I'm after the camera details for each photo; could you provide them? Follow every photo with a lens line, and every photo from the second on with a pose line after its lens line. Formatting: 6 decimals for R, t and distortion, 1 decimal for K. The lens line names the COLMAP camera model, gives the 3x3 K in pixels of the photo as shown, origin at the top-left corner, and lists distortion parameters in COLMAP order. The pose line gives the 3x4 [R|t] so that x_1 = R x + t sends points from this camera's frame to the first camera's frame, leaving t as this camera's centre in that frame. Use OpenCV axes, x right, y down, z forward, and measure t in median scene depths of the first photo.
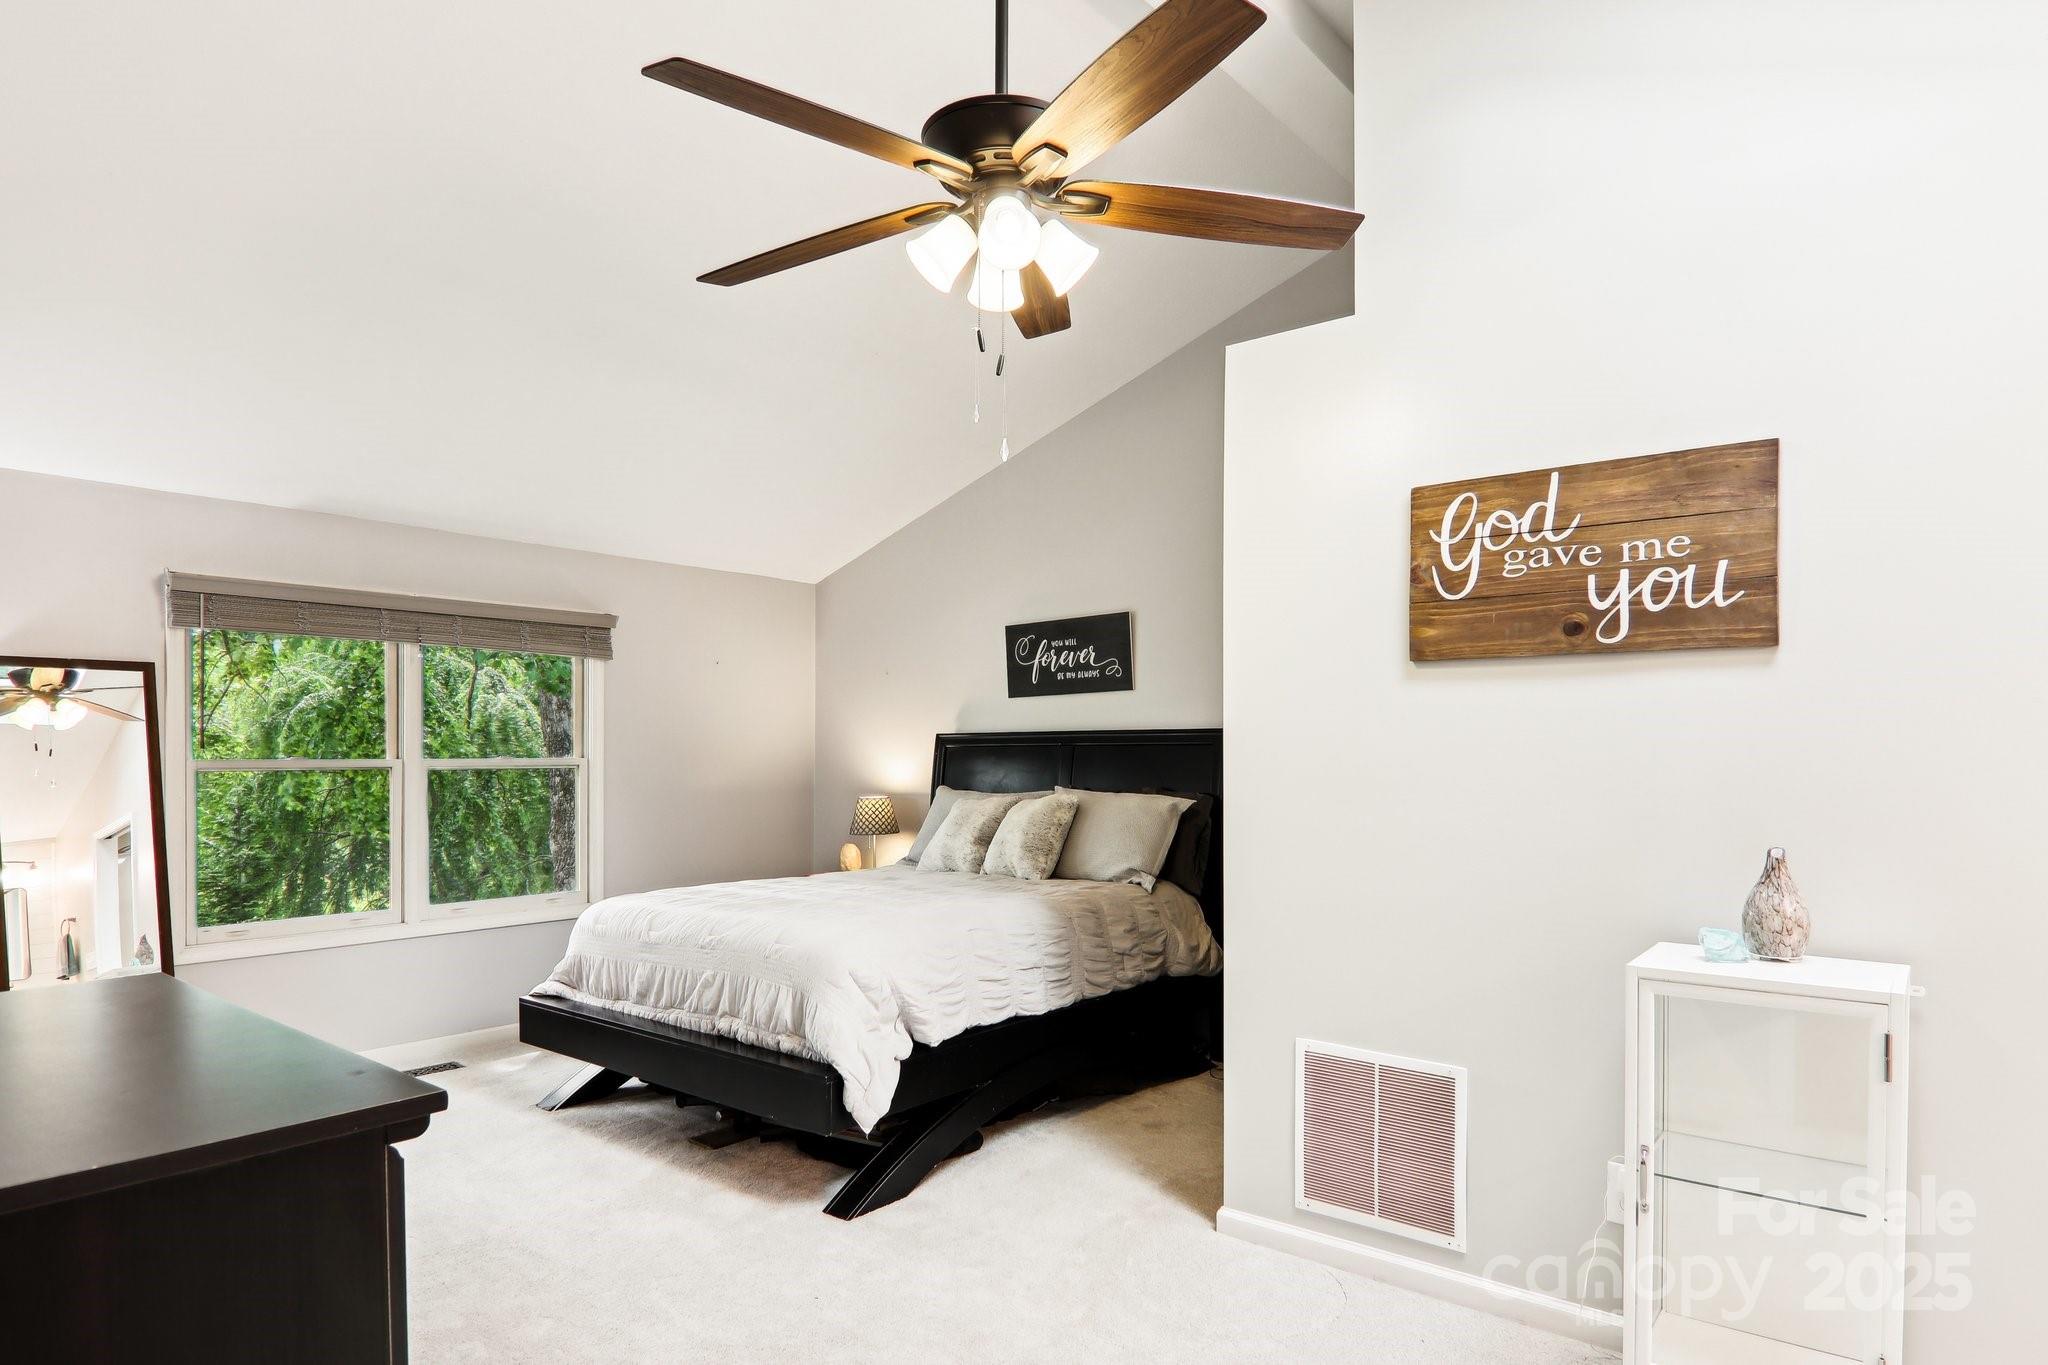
lens RADIAL K [[1165.6, 0, 1021.0], [0, 1165.6, 749.2], [0, 0, 1]] dist [0.001304, -0.018397]
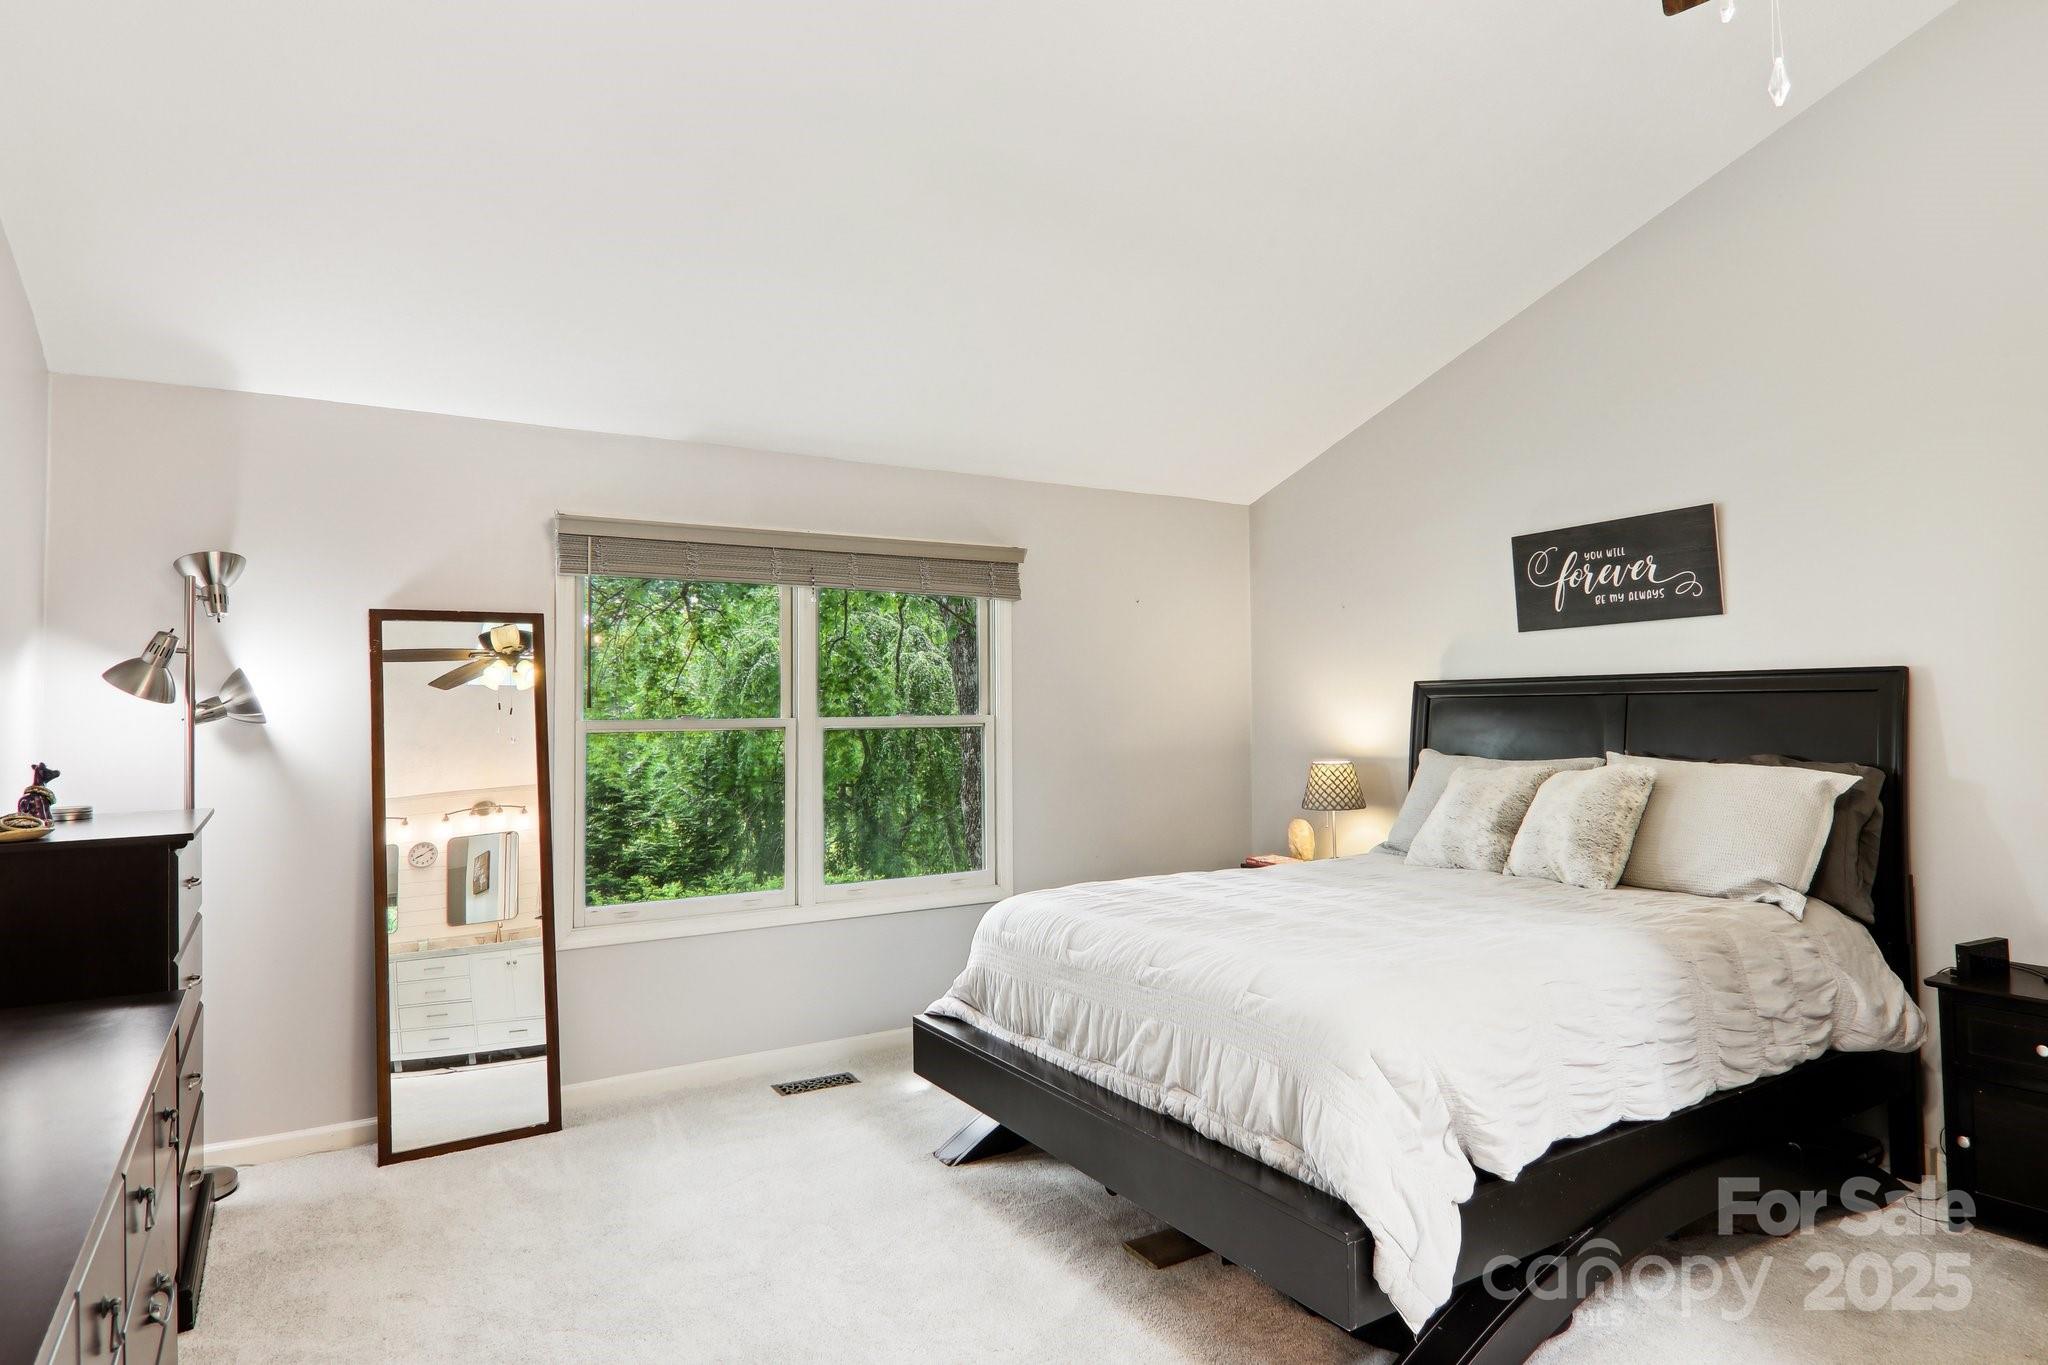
lens RADIAL K [[1145.2, 0, 1035.8], [0, 1145.2, 652.0], [0, 0, 1]] dist [0.000298, -0.000430]
pose [[0.946569, -0.022439, -0.321719, -0.083396], [0.008667, 0.998986, -0.044177, -0.001656], [0.322384, 0.039029, 0.945804, 0.247019]]
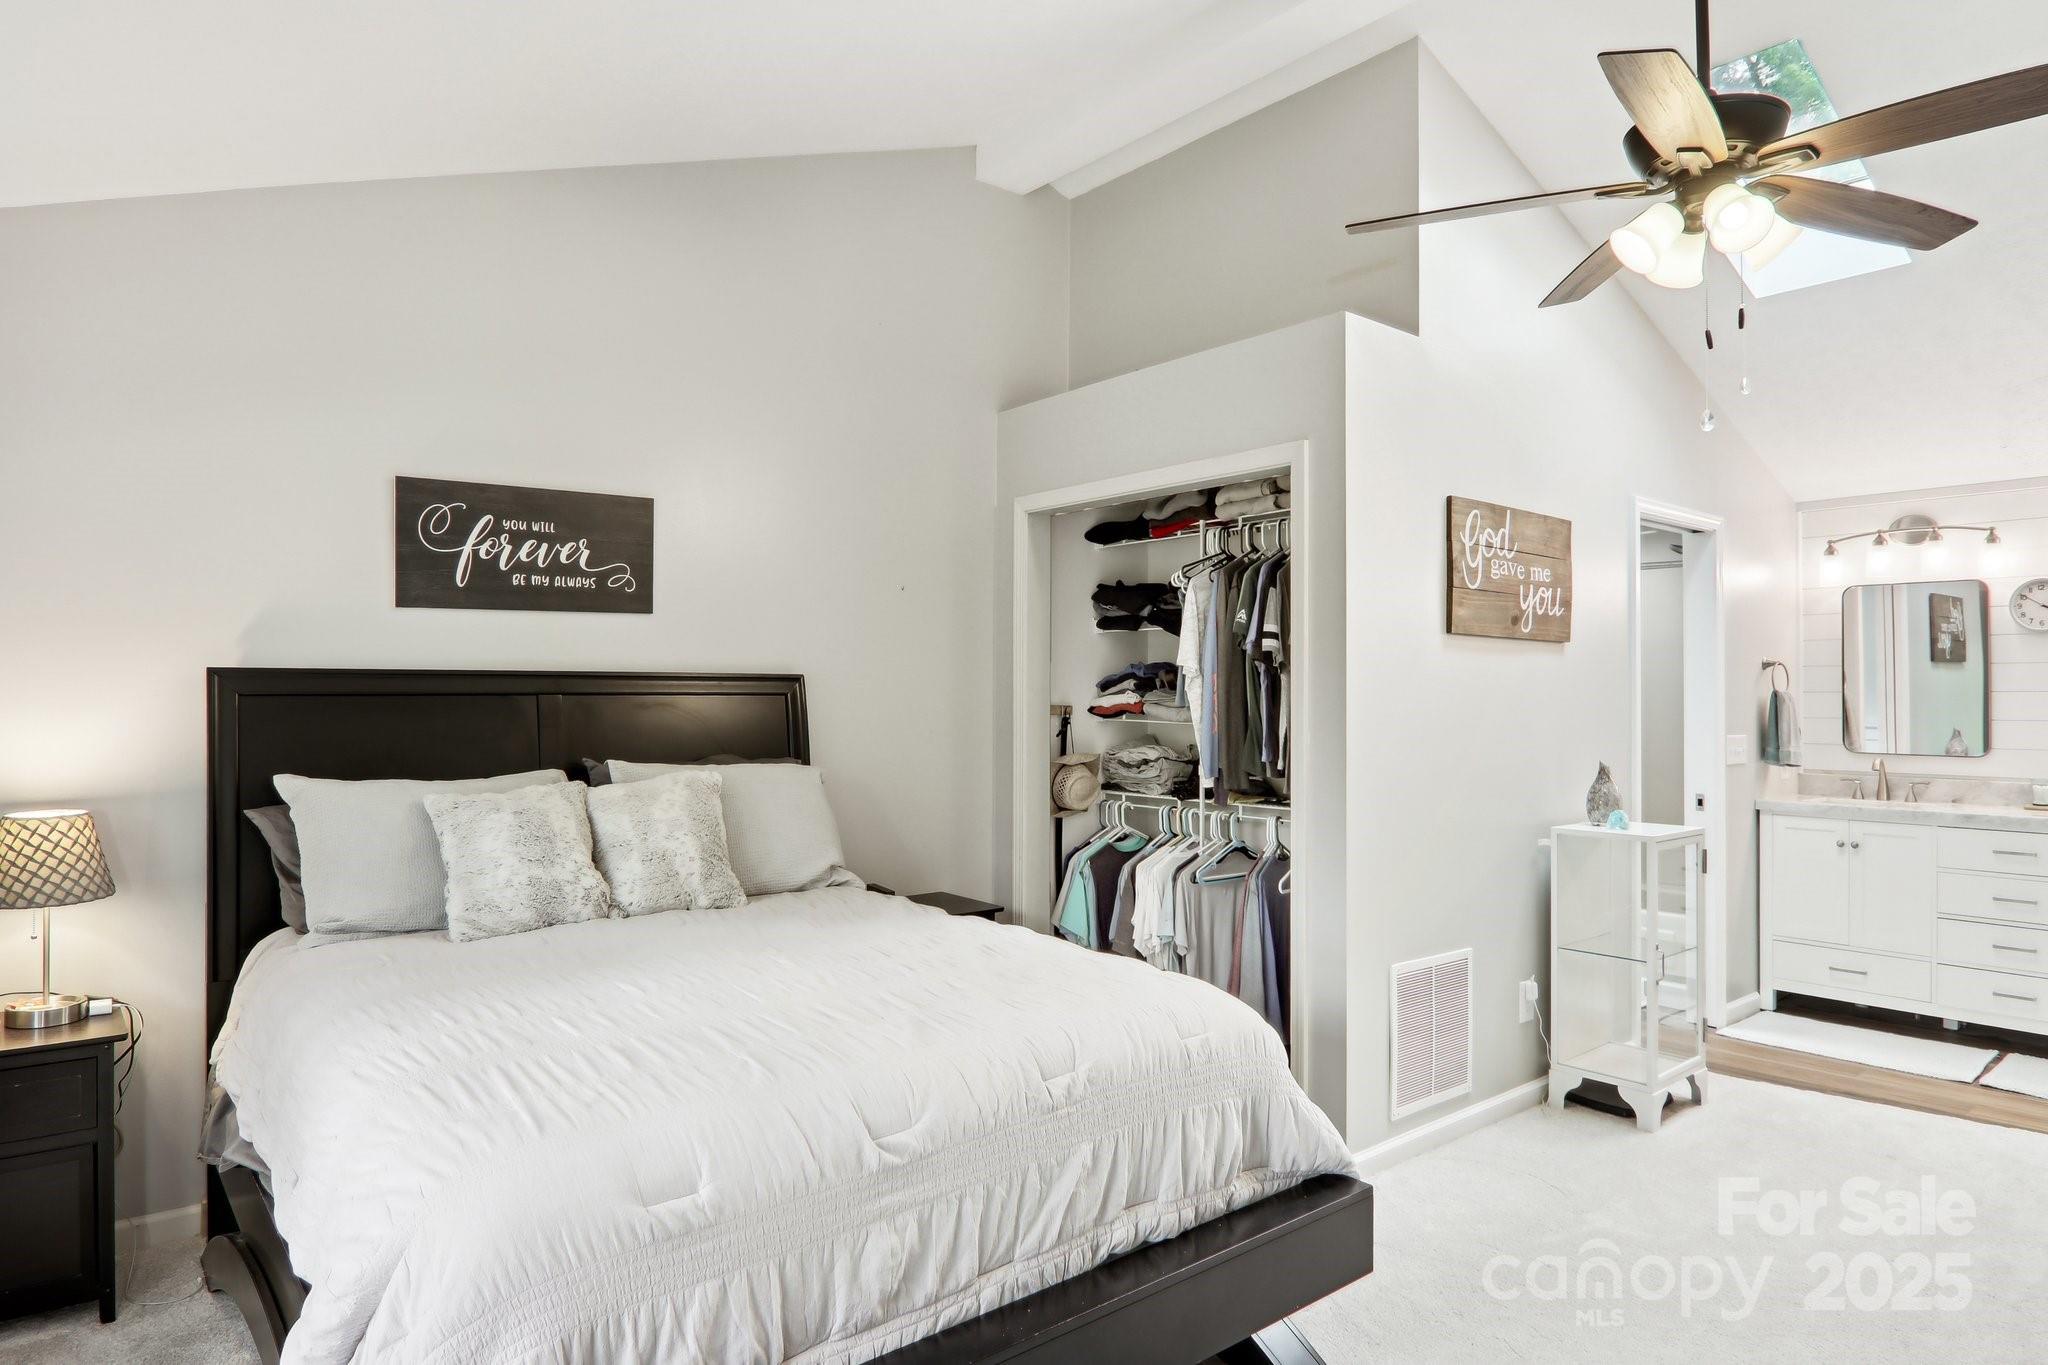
lens RADIAL K [[1206.4, 0, 1032.2], [0, 1206.4, 672.5], [0, 0, 1]] dist [0.001202, -0.030797]
pose [[0.193878, 0.021623, 0.980787, -0.623922], [-0.003821, 0.999766, -0.021286, -0.002601], [-0.981018, 0.000379, 0.193915, 0.729315]]
